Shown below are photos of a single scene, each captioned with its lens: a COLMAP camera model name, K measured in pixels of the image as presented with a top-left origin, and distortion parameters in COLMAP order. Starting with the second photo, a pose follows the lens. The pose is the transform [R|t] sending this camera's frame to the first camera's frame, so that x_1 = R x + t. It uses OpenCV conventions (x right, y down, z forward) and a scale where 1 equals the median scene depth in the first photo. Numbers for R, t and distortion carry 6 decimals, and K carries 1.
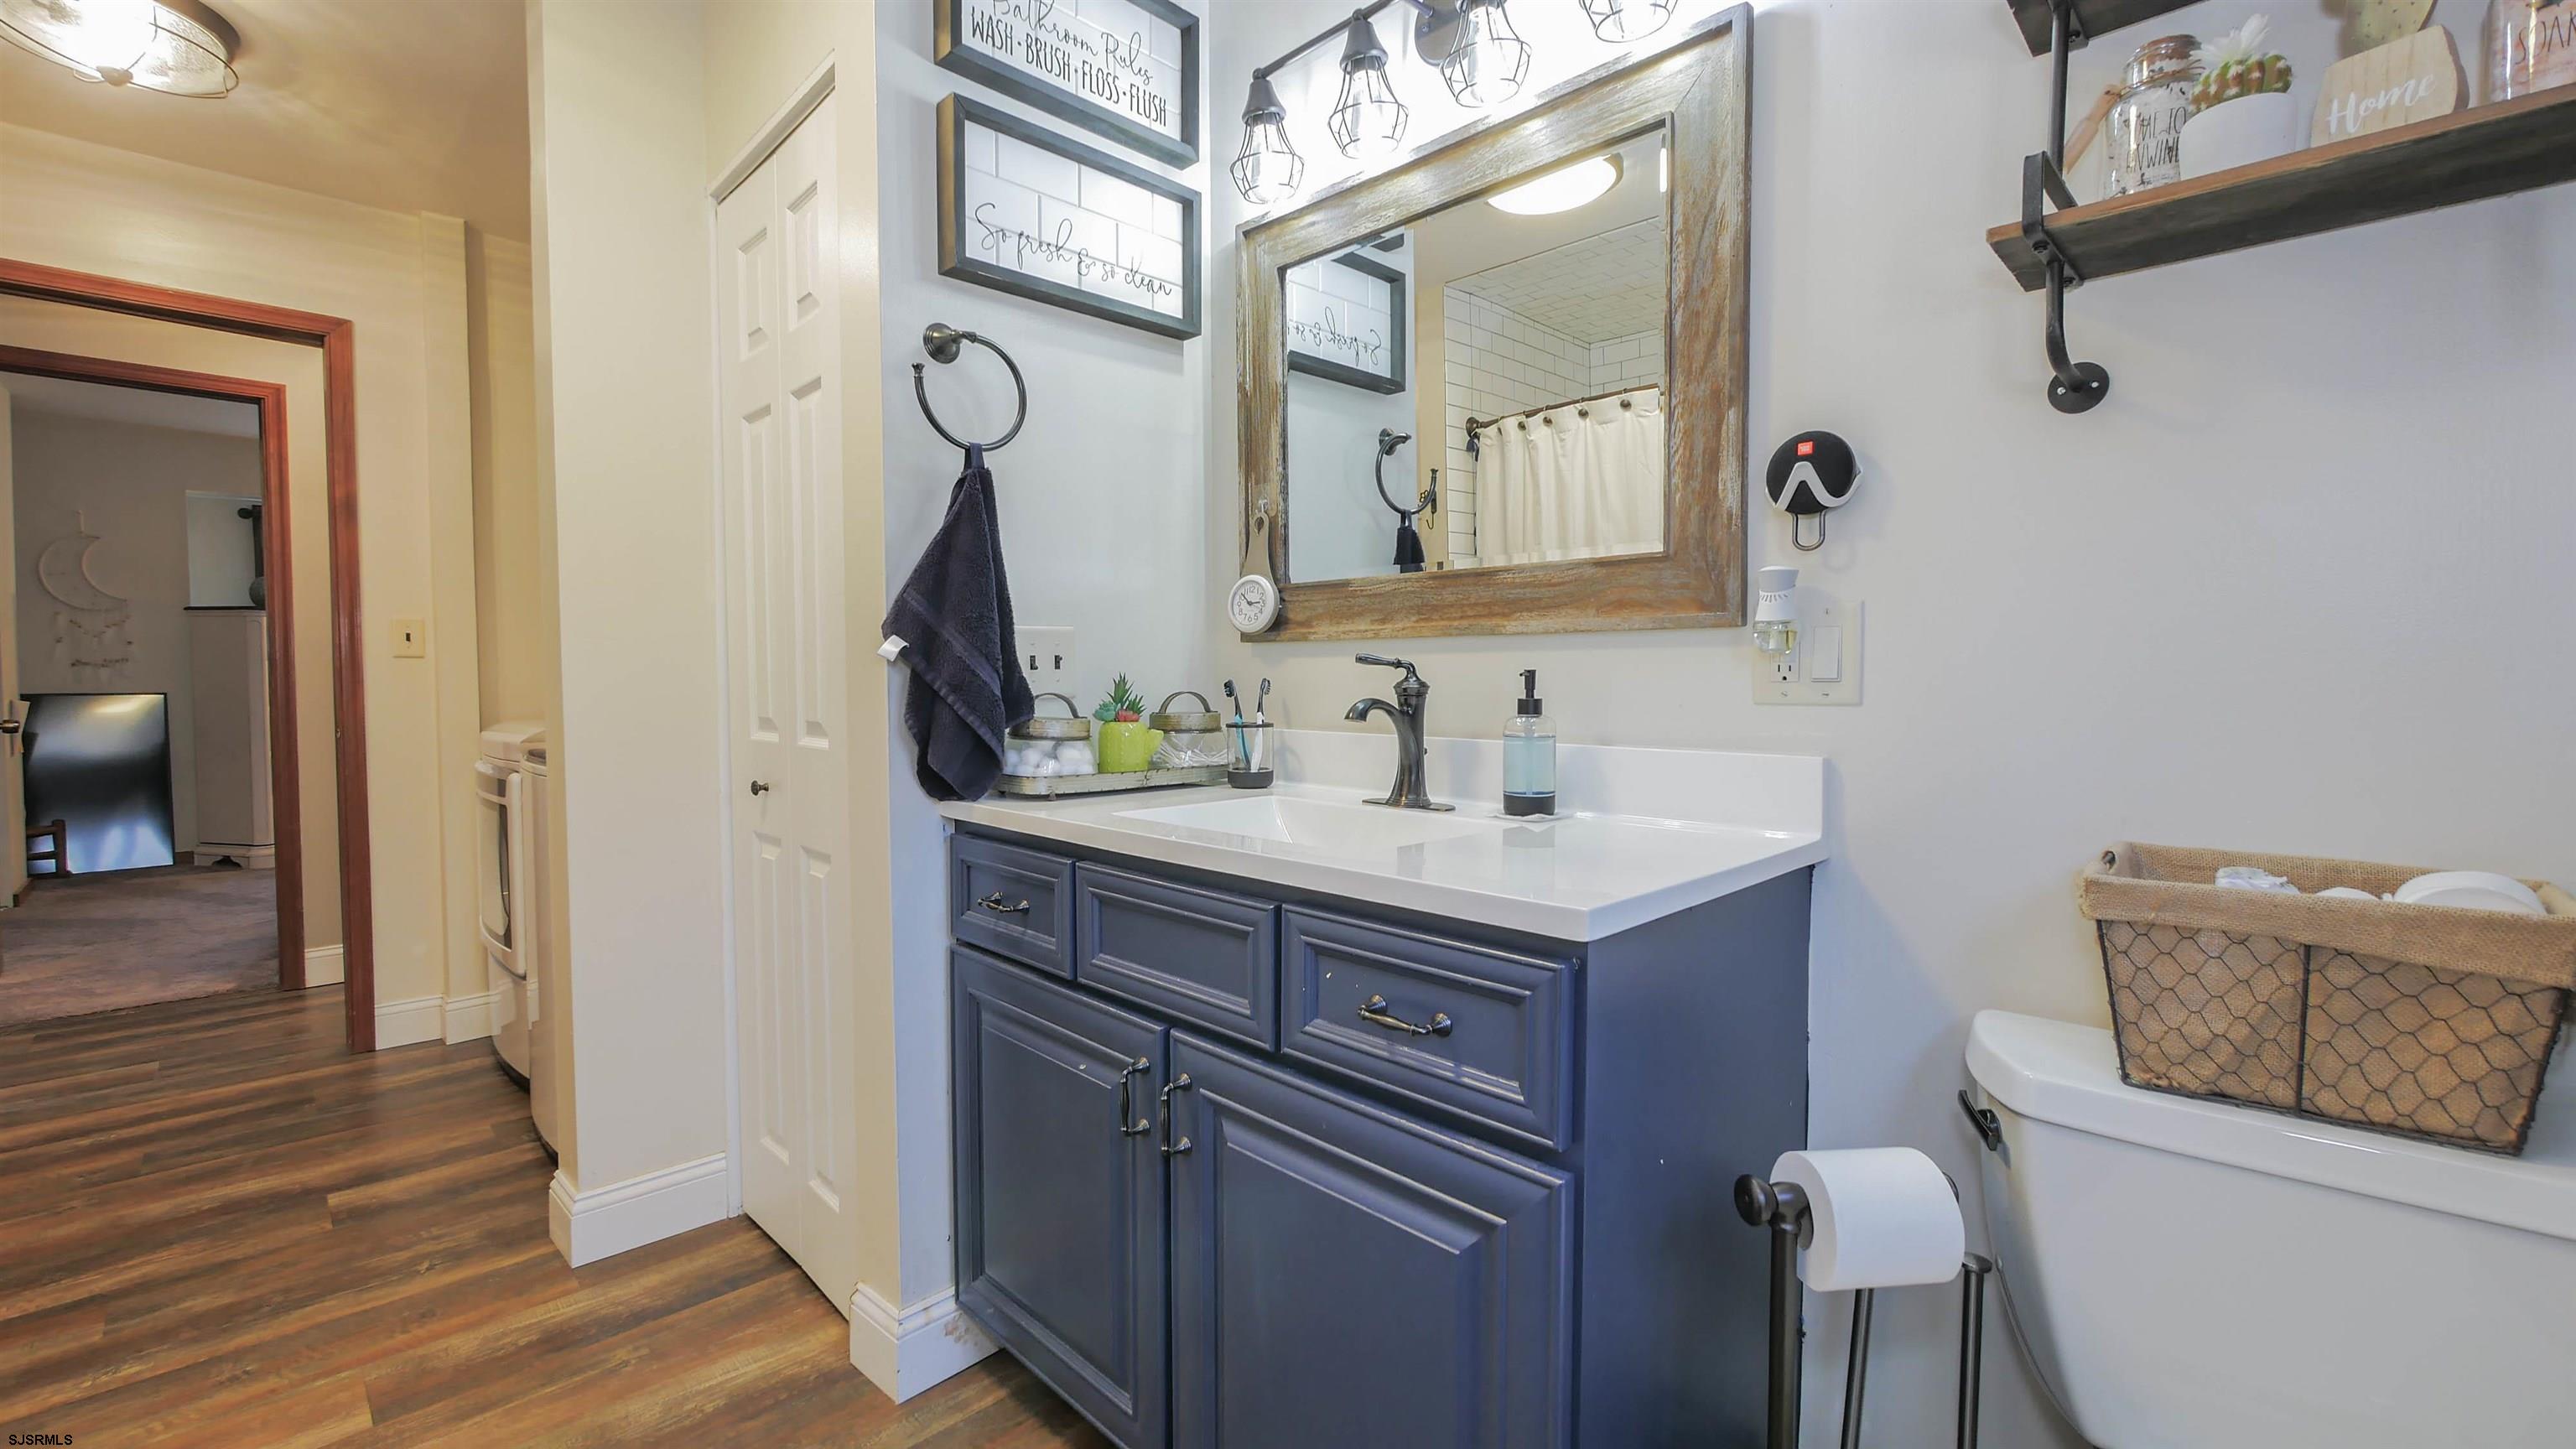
lens RADIAL K [[1059.3, 0, 1277.9], [0, 1059.3, 717.2], [0, 0, 1]] dist [-0.008014, 0.000180]
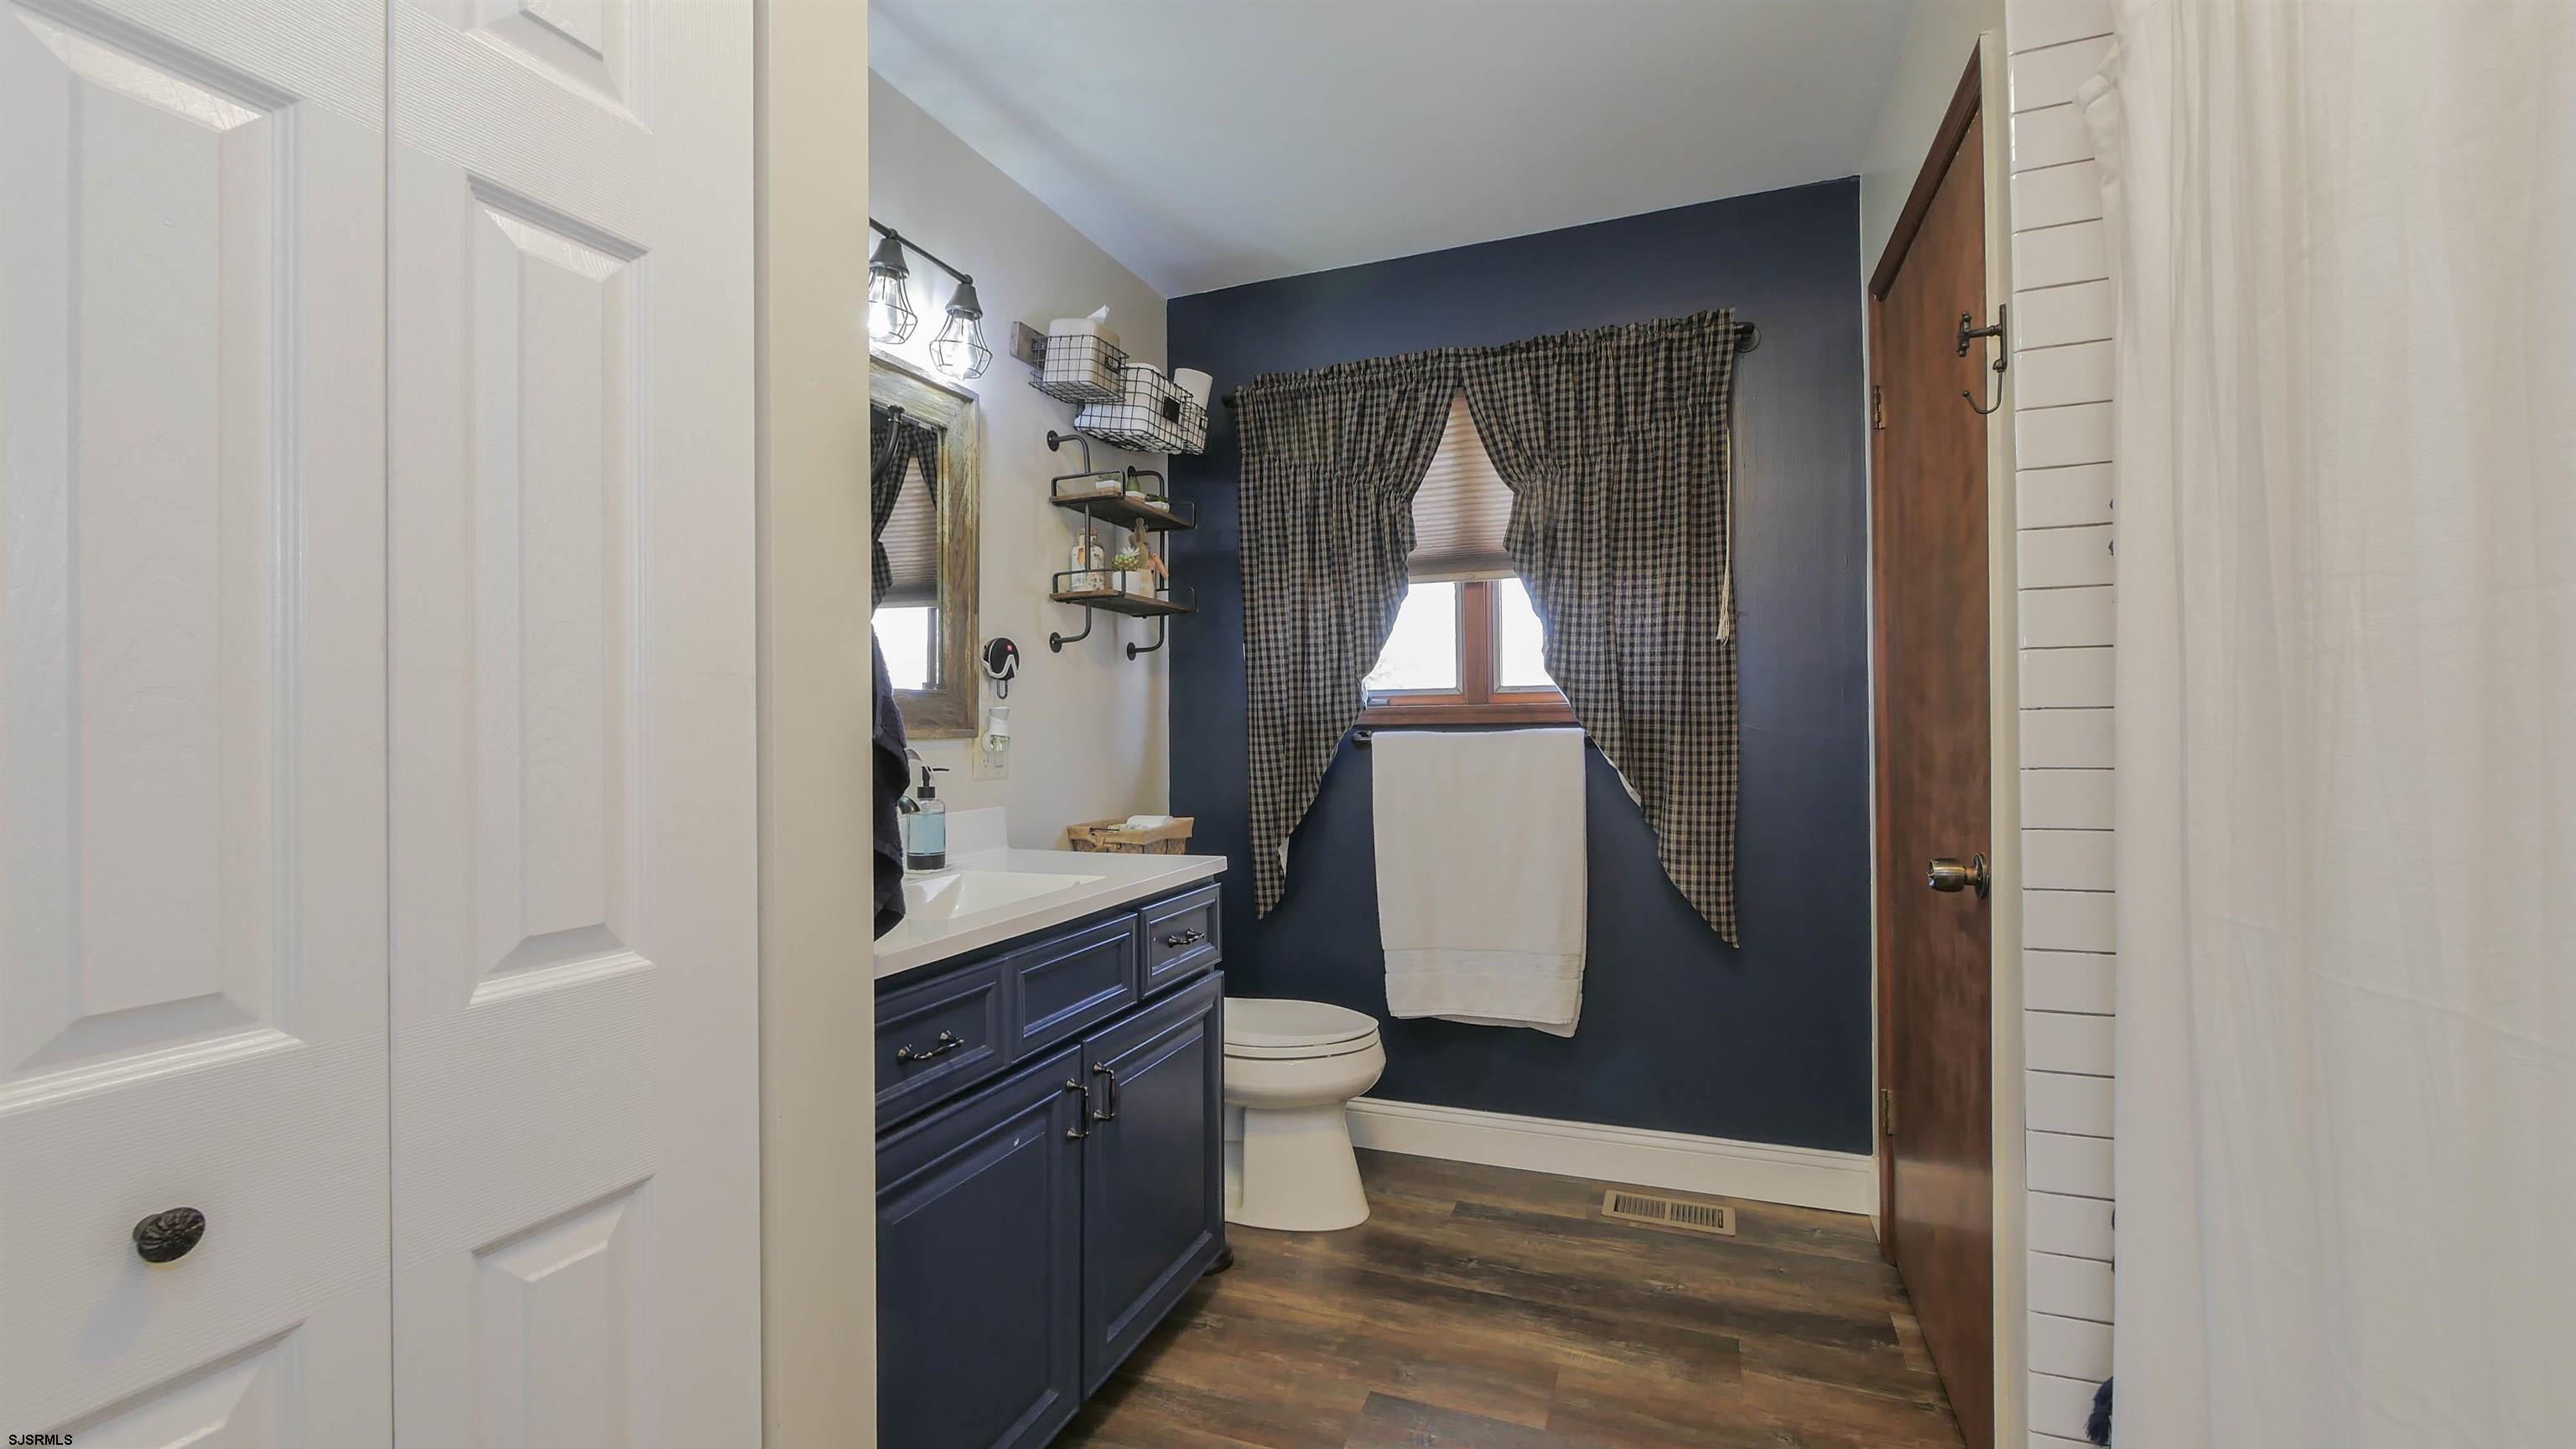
lens RADIAL K [[1059.3, 0, 1277.9], [0, 1059.3, 717.2], [0, 0, 1]] dist [-0.008014, 0.000180]
pose [[-0.410959, 0.017153, 0.911492, -1.221618], [0.046826, 0.998900, 0.002314, -0.091491], [-0.910450, 0.043633, -0.411311, 1.149369]]
